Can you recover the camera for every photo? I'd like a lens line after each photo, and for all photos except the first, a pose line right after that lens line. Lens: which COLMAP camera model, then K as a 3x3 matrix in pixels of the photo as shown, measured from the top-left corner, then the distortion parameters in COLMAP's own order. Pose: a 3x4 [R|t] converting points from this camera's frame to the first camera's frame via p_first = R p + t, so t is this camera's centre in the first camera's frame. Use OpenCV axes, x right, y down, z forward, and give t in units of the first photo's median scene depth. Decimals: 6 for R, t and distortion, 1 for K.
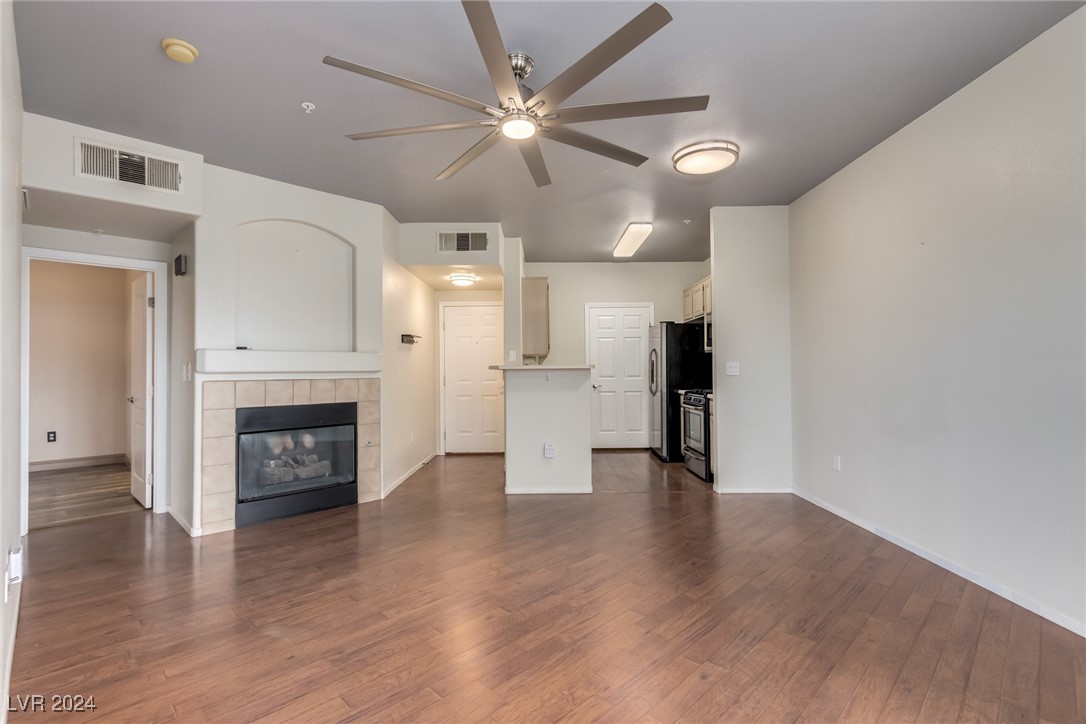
lens RADIAL K [[502.1, 0, 539.4], [0, 502.1, 359.2], [0, 0, 1]] dist [-0.004795, -0.000278]
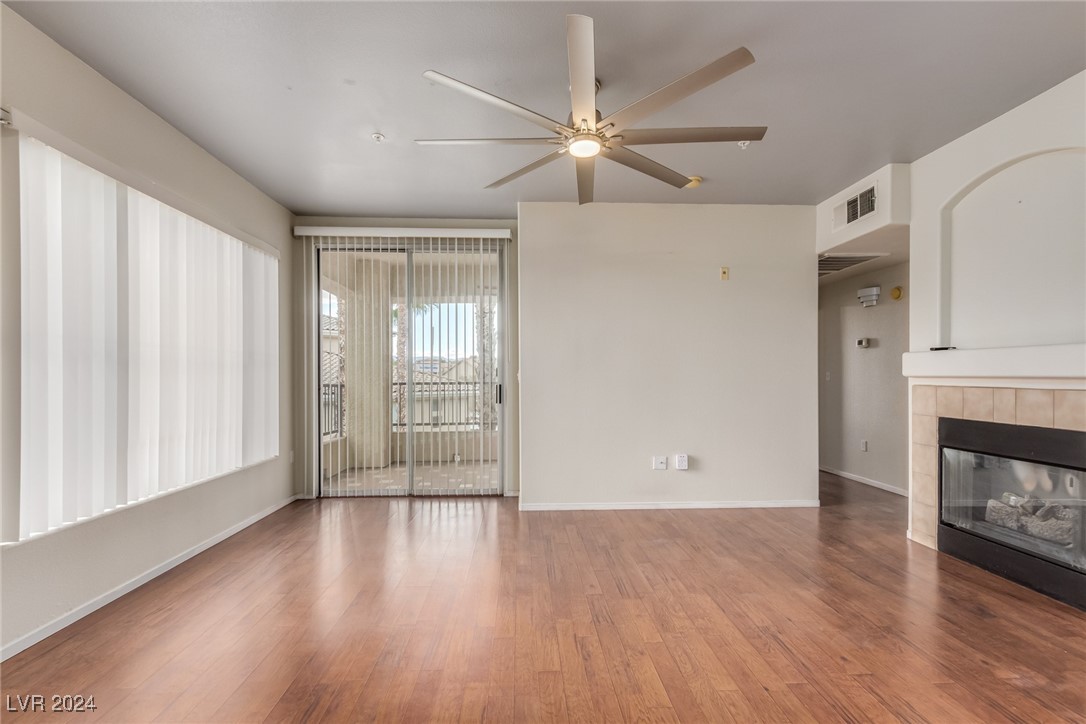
lens RADIAL K [[502.1, 0, 531.9], [0, 502.1, 371.0], [0, 0, 1]] dist [-0.004795, -0.000278]
pose [[-0.681390, 0.002245, -0.731917, 0.544078], [0.015809, 0.999807, -0.011651, 0.015930], [0.731750, -0.019510, -0.681294, 1.090680]]
